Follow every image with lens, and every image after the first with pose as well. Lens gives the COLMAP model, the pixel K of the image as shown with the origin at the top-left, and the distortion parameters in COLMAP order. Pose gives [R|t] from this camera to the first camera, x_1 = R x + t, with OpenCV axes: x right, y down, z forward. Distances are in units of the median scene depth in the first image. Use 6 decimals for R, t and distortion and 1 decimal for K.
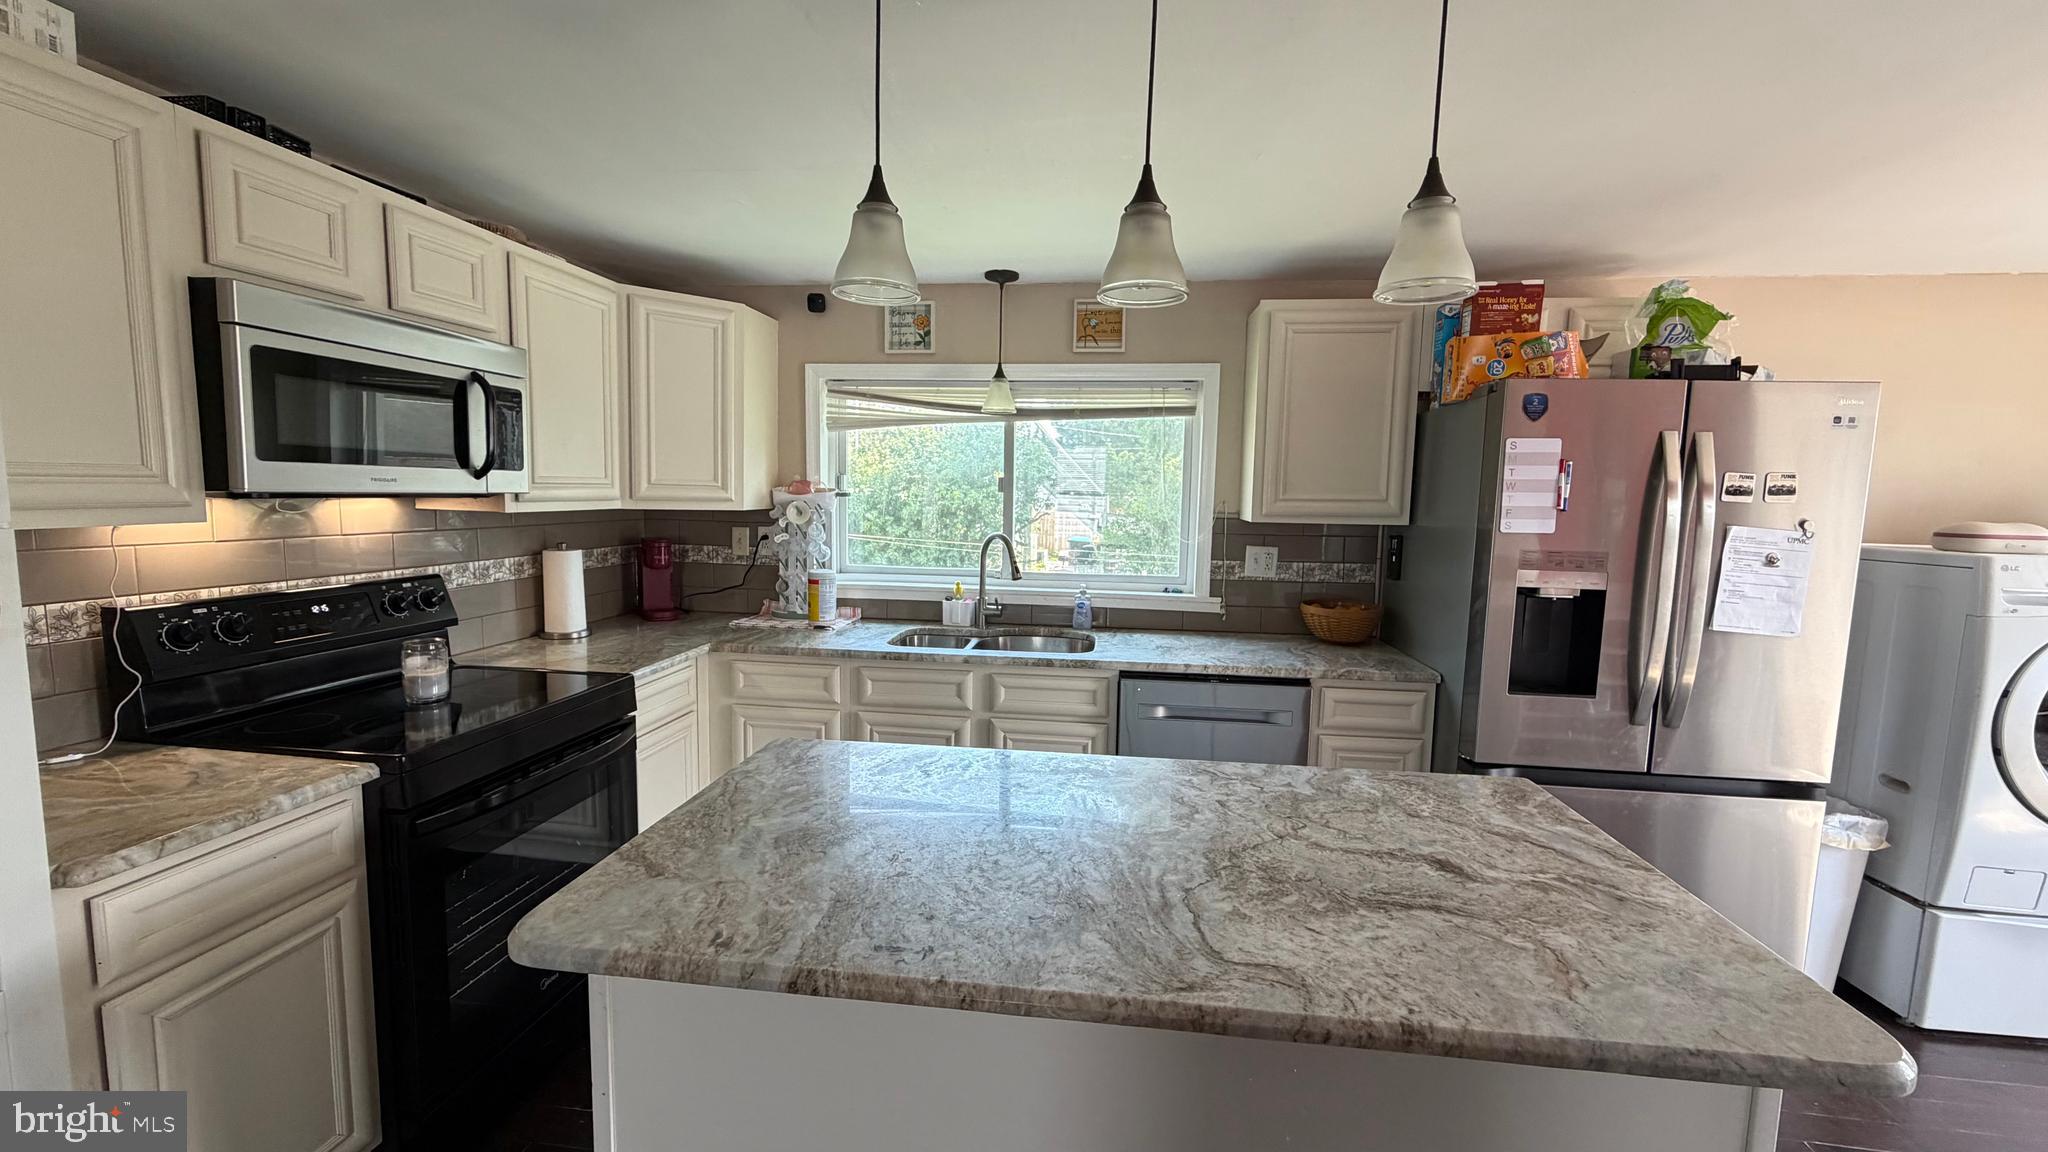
lens RADIAL K [[815.3, 0, 1016.5], [0, 815.3, 578.3], [0, 0, 1]] dist [-0.000127, -0.000242]
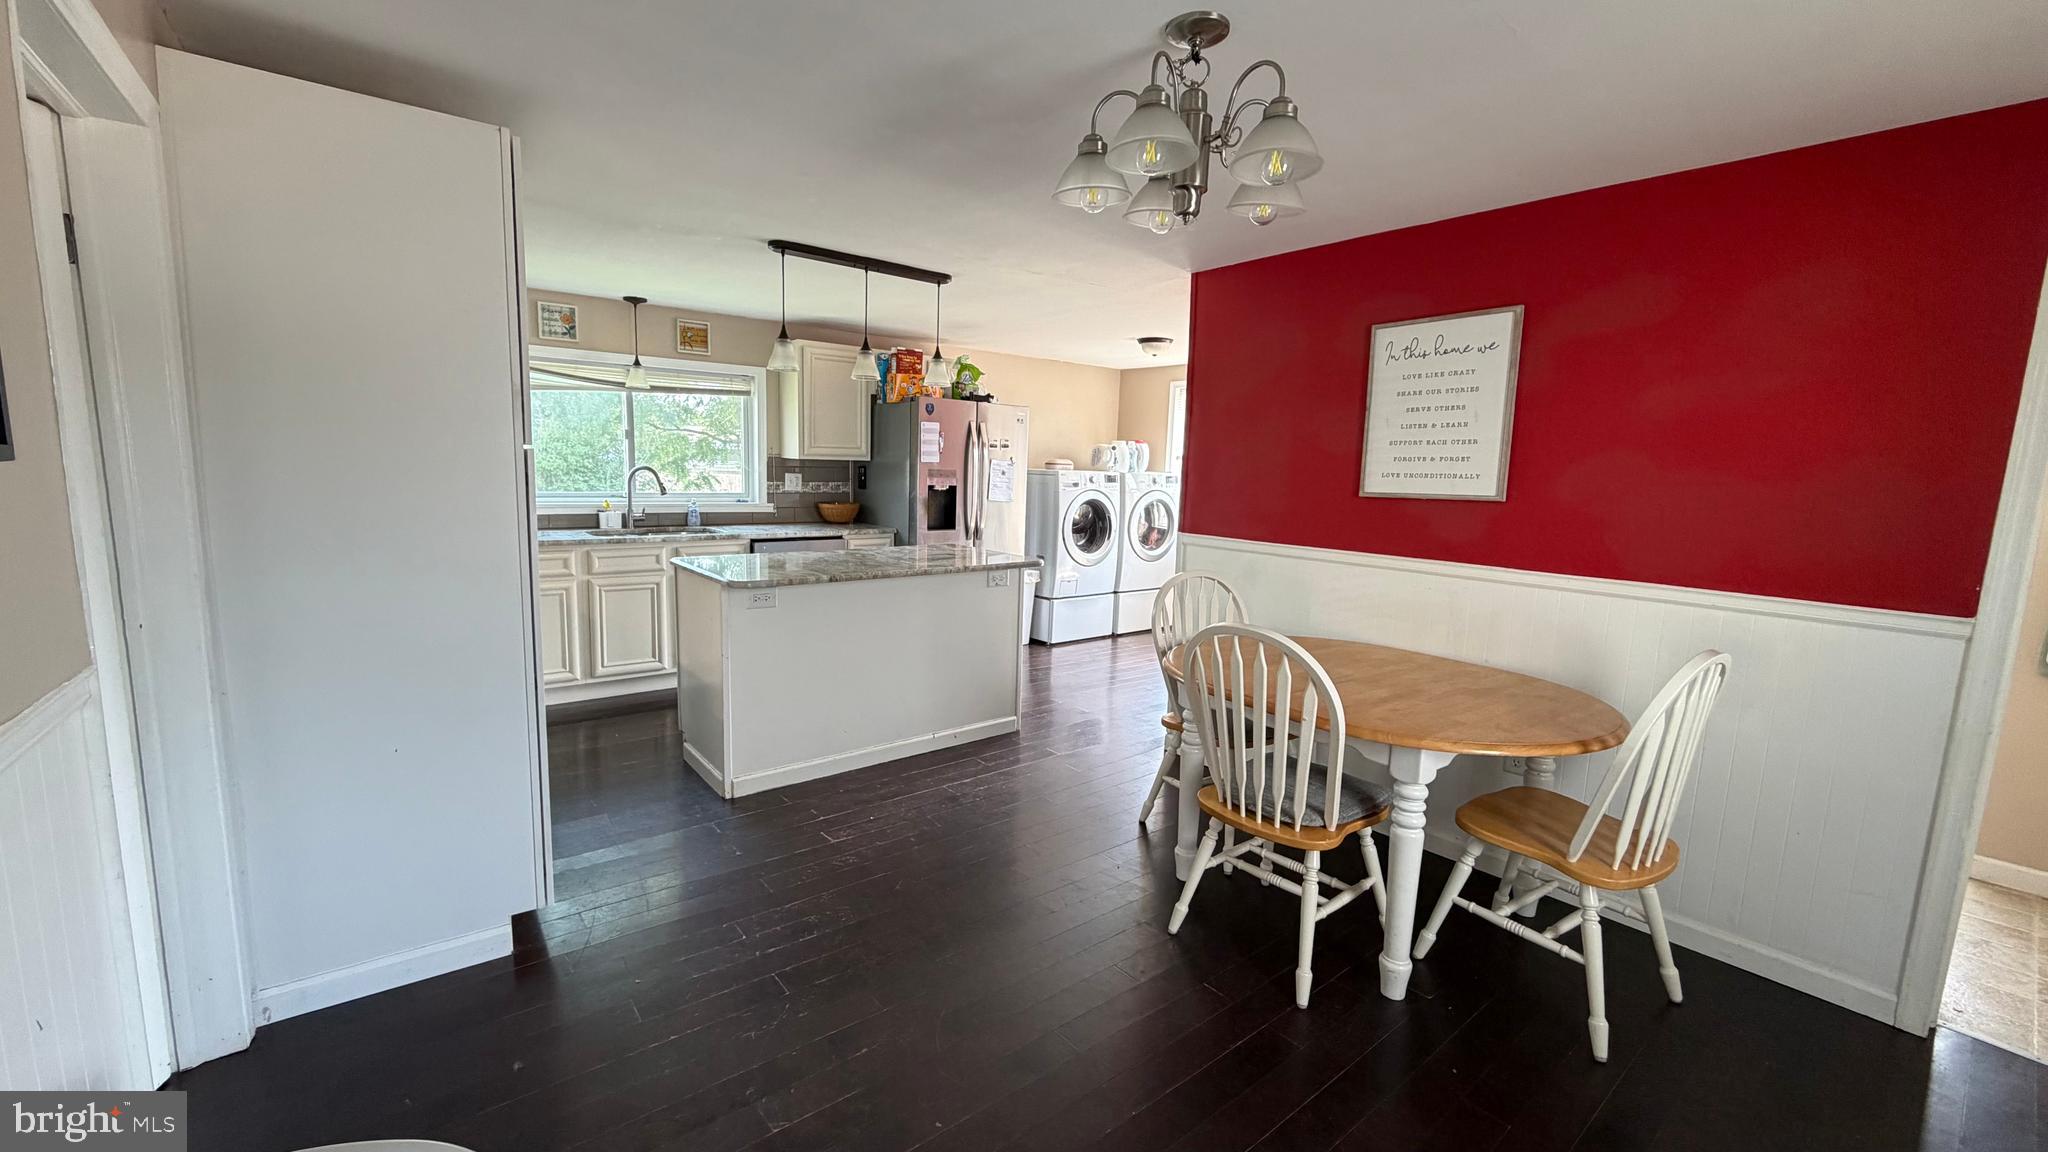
lens RADIAL K [[815.3, 0, 1019.9], [0, 815.3, 576.3], [0, 0, 1]] dist [-0.000127, -0.000242]
pose [[0.693283, -0.097143, 0.714088, -0.893685], [0.058577, 0.995191, 0.078513, 0.101057], [-0.718281, -0.012603, 0.695639, -0.821462]]
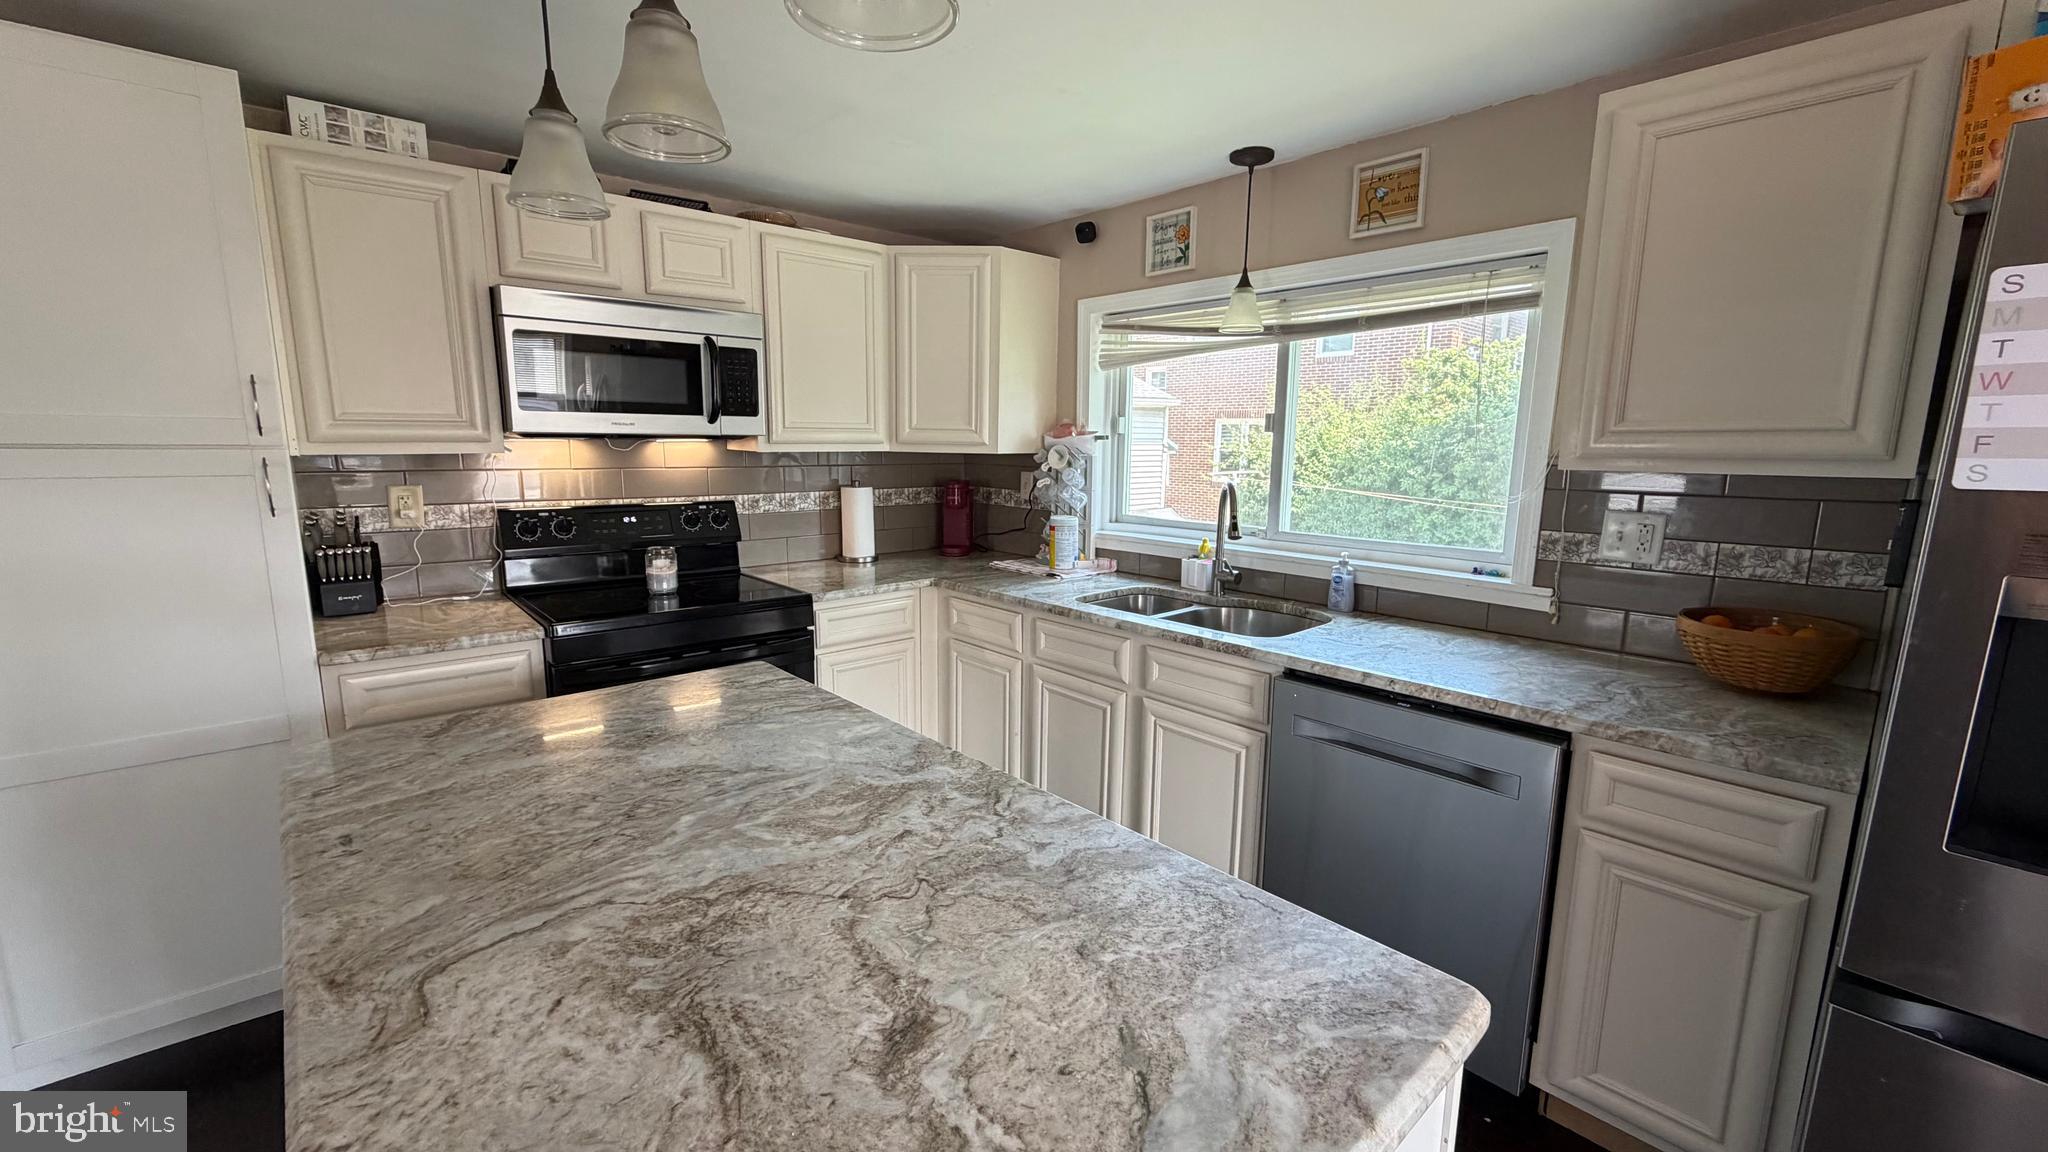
lens RADIAL K [[815.3, 0, 1017.4], [0, 815.3, 578.5], [0, 0, 1]] dist [-0.000127, -0.000242]
pose [[0.757284, 0.097422, -0.645779, 0.481744], [-0.064048, 0.995123, 0.075017, -0.008077], [0.649938, -0.015448, 0.759831, 0.320107]]
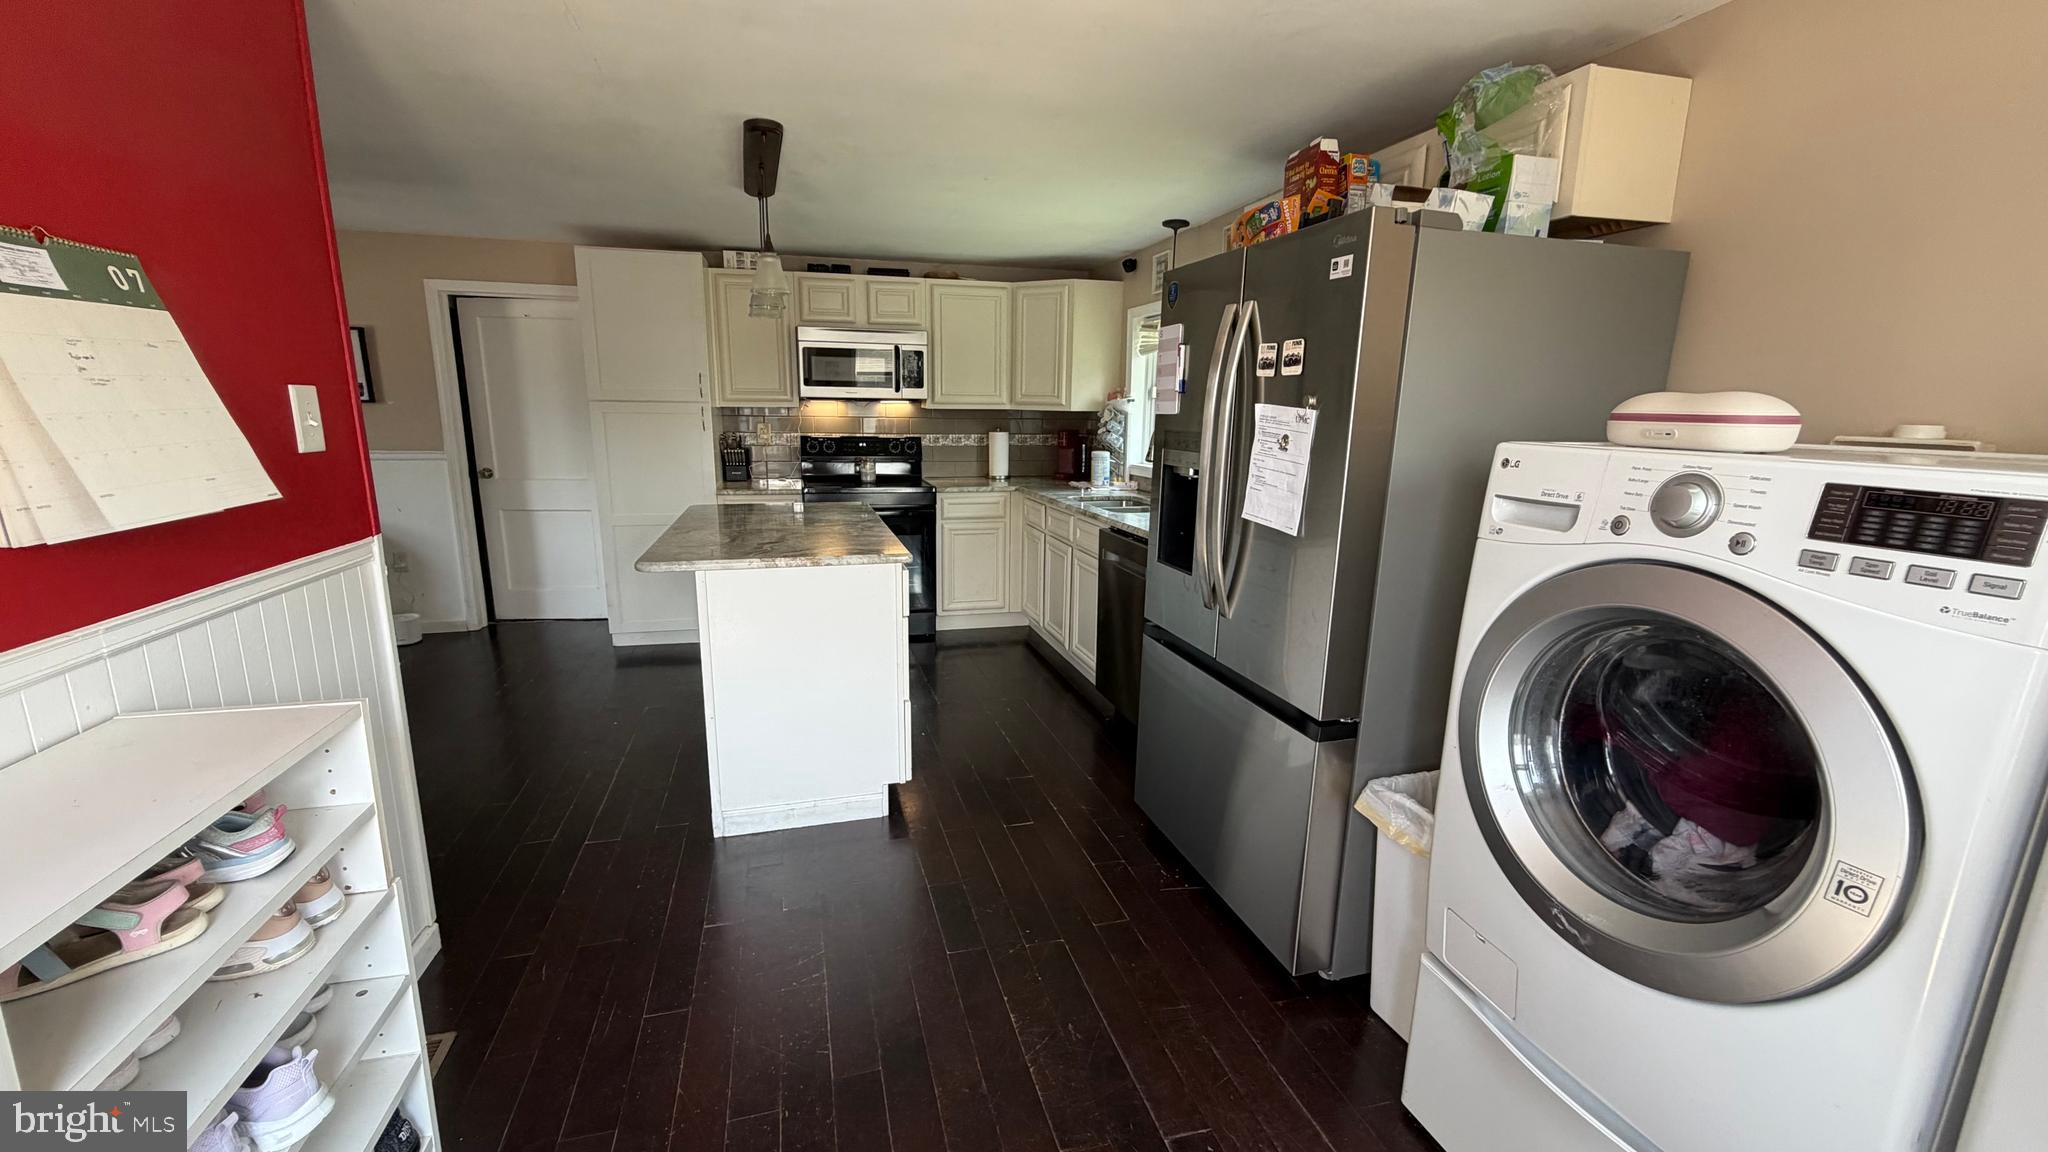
lens RADIAL K [[815.3, 0, 1017.3], [0, 815.3, 579.2], [0, 0, 1]] dist [-0.000127, -0.000242]
pose [[0.388886, 0.176938, -0.904135, 1.520302], [-0.103797, 0.983550, 0.147835, 0.020601], [0.915420, 0.036355, 0.400855, 0.369049]]
